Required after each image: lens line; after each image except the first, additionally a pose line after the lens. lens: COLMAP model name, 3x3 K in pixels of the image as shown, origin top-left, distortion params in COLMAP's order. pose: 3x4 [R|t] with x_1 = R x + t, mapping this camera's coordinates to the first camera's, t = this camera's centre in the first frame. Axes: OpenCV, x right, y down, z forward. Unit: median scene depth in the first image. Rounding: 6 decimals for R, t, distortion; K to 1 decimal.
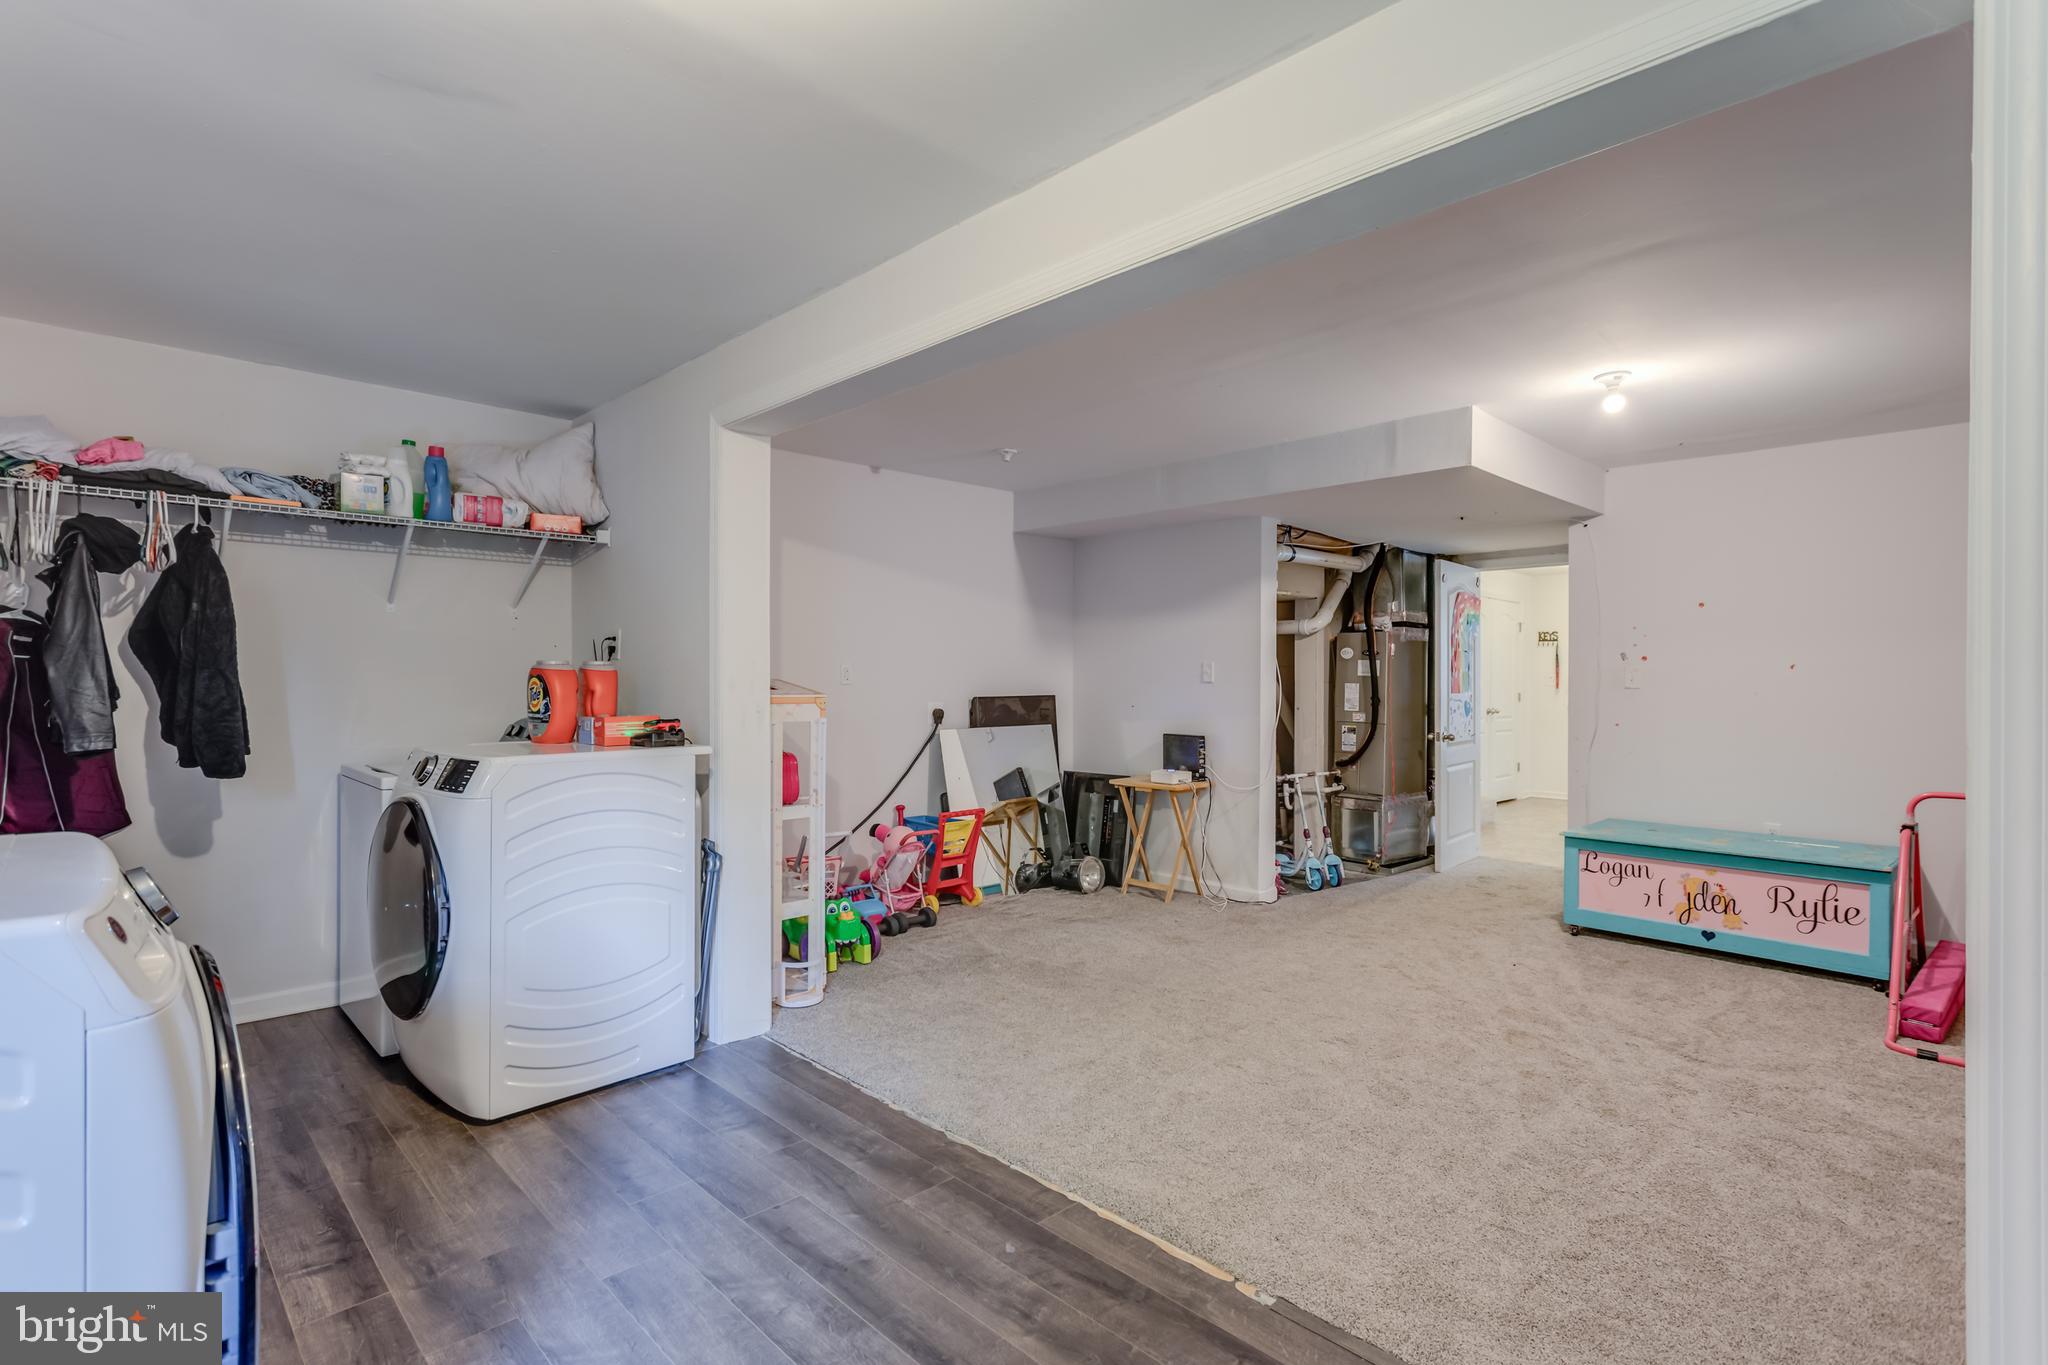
lens RADIAL K [[971.9, 0, 1014.8], [0, 971.9, 686.3], [0, 0, 1]] dist [0.001038, 0.001346]
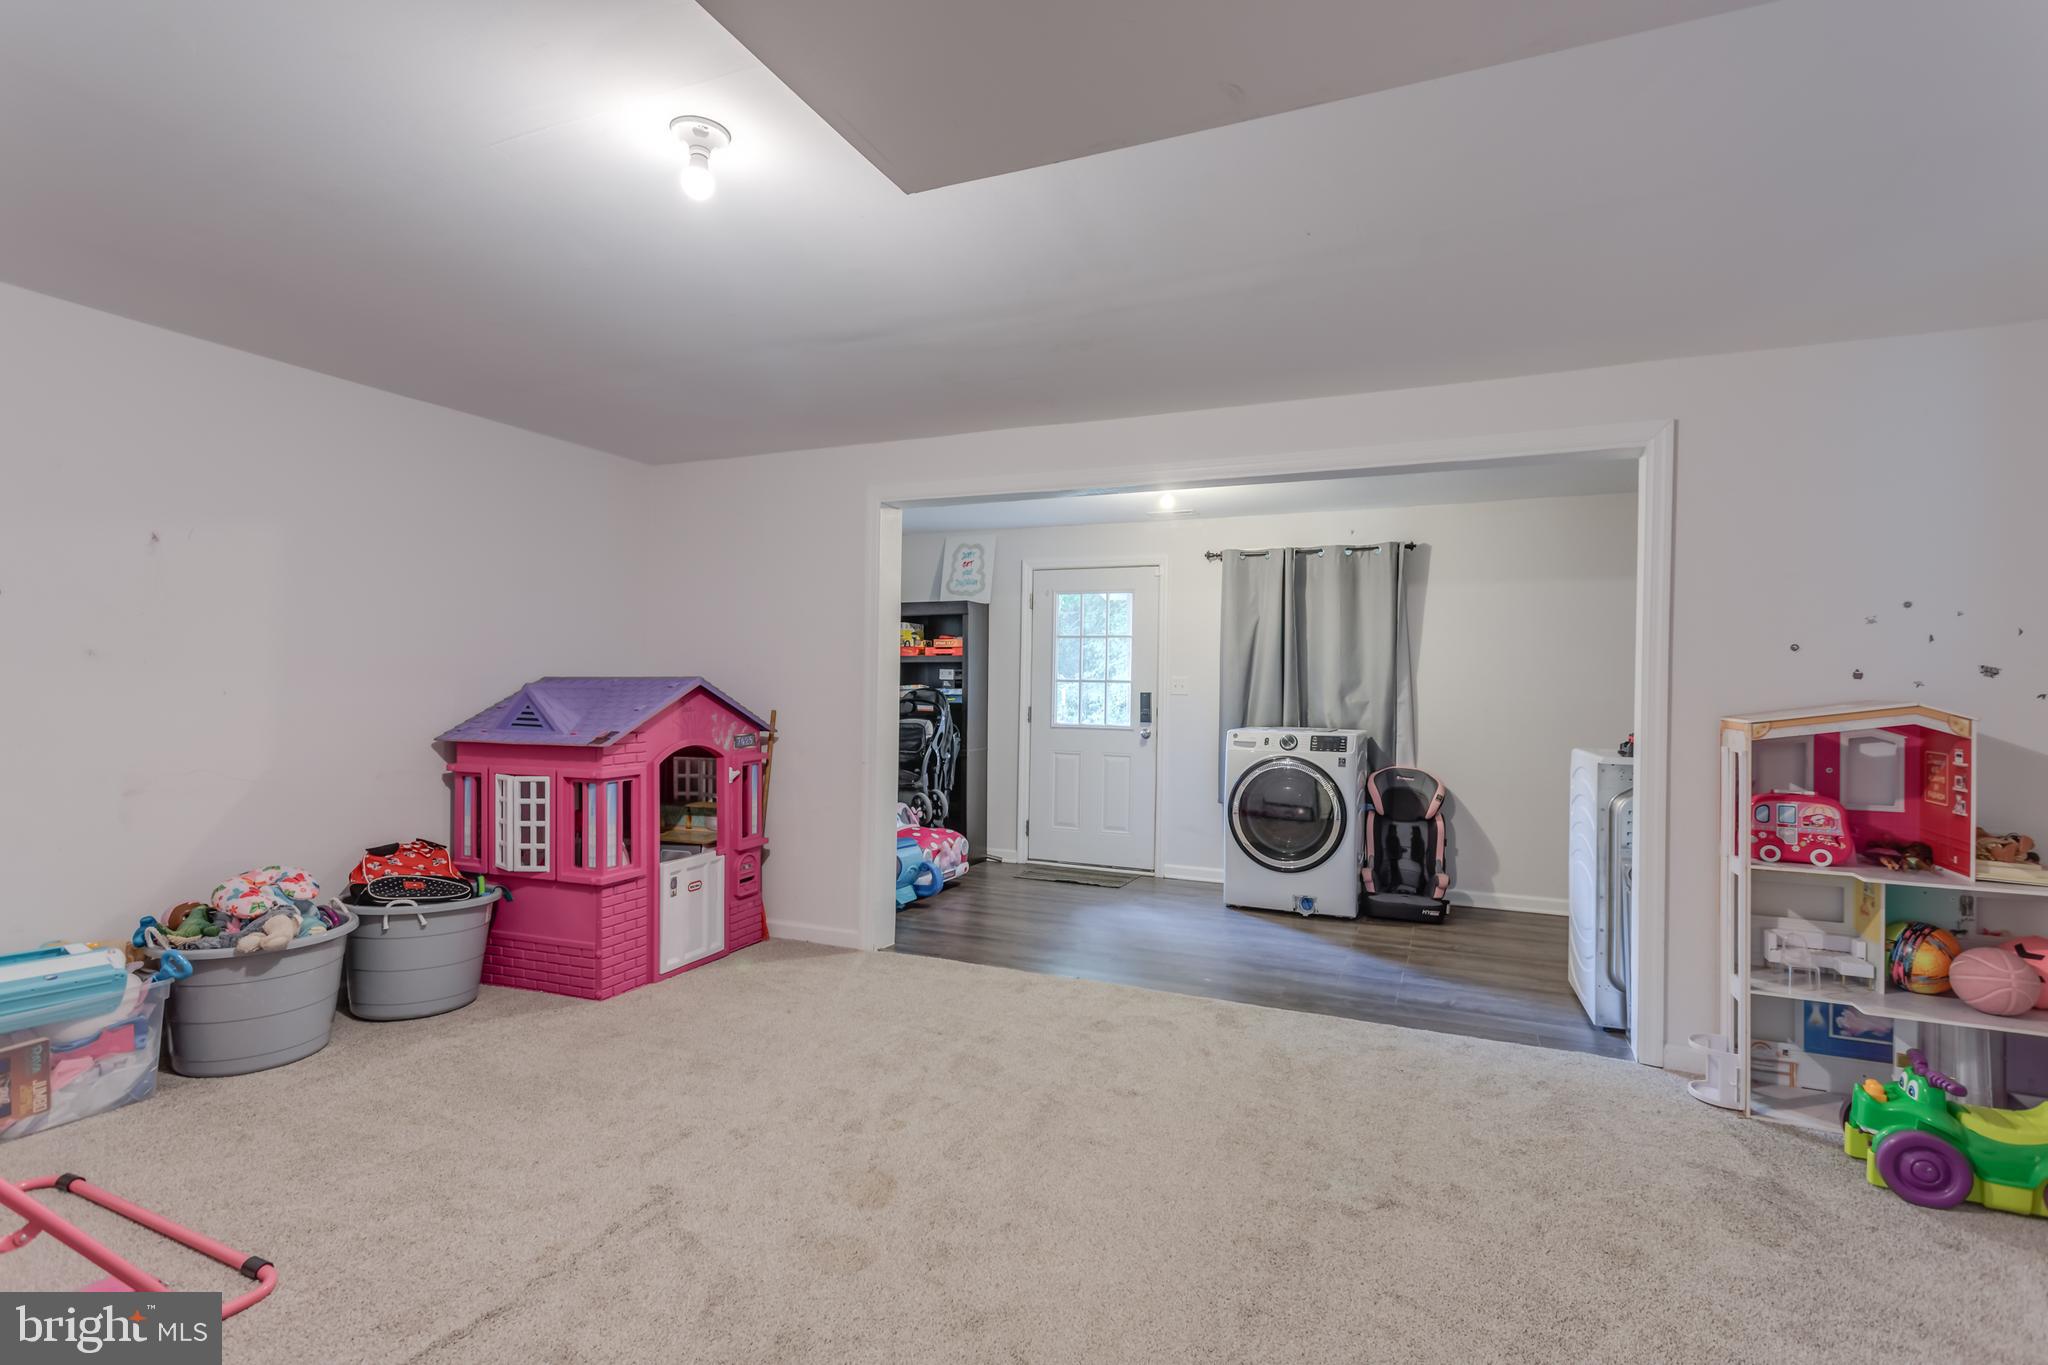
lens RADIAL K [[971.9, 0, 1022.1], [0, 971.9, 677.6], [0, 0, 1]] dist [0.001038, 0.001346]
pose [[-0.925765, -0.019716, -0.377586, 0.572318], [-0.019568, 0.999800, -0.004229, -0.008409], [0.377593, 0.003473, -0.925965, 1.397205]]
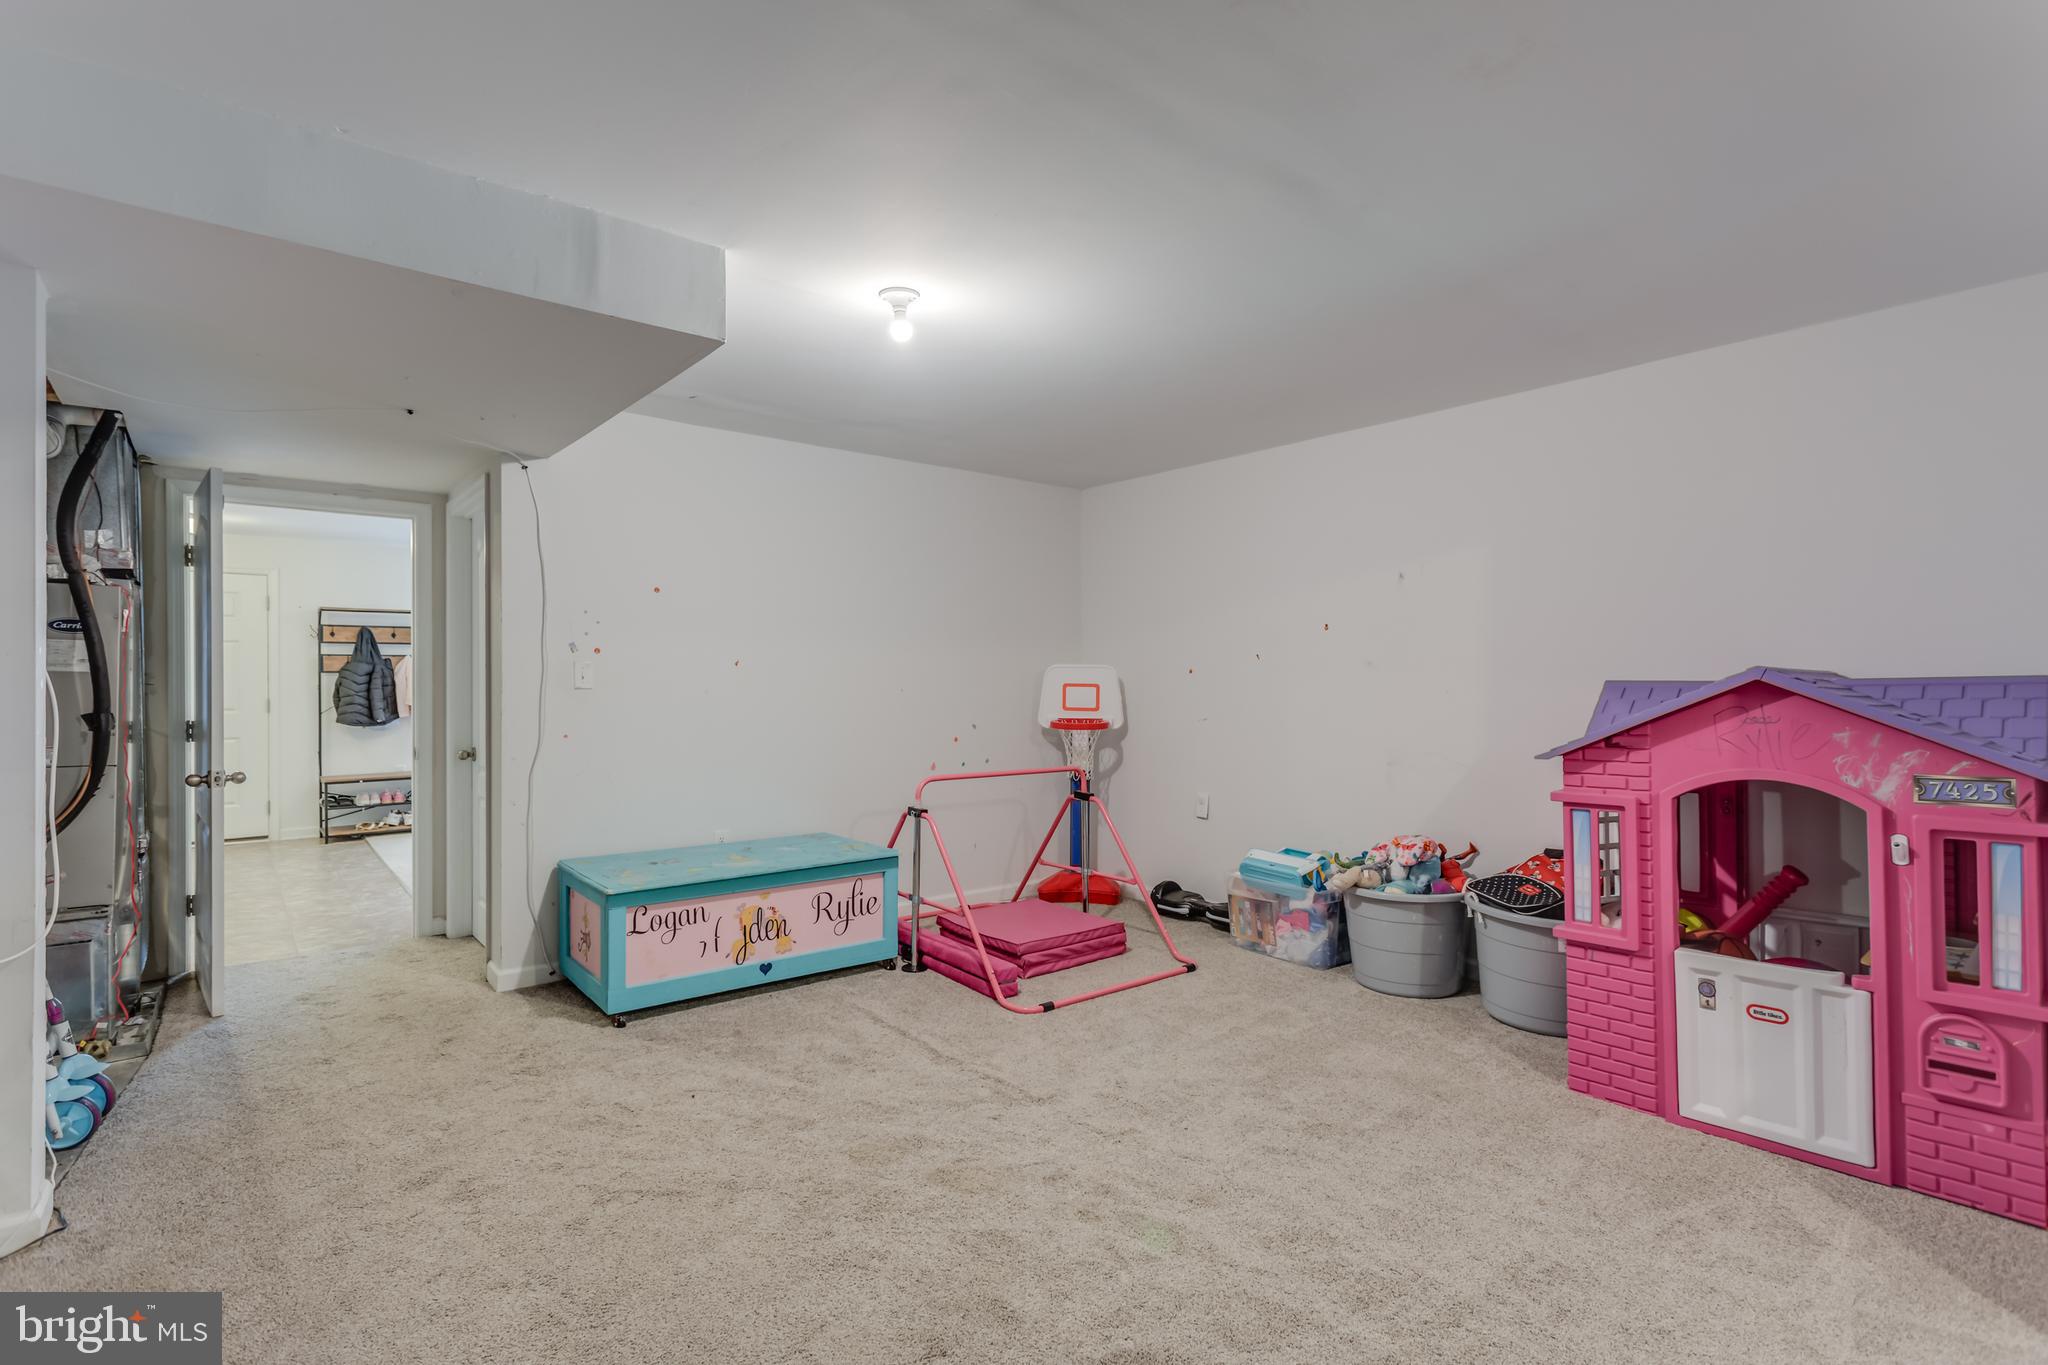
lens RADIAL K [[971.9, 0, 1017.0], [0, 971.9, 684.0], [0, 0, 1]] dist [0.001038, 0.001346]
pose [[0.073794, -0.007900, 0.997242, -0.150931], [0.009758, 0.999926, 0.007199, -0.004727], [-0.997226, 0.009200, 0.073866, 0.744973]]
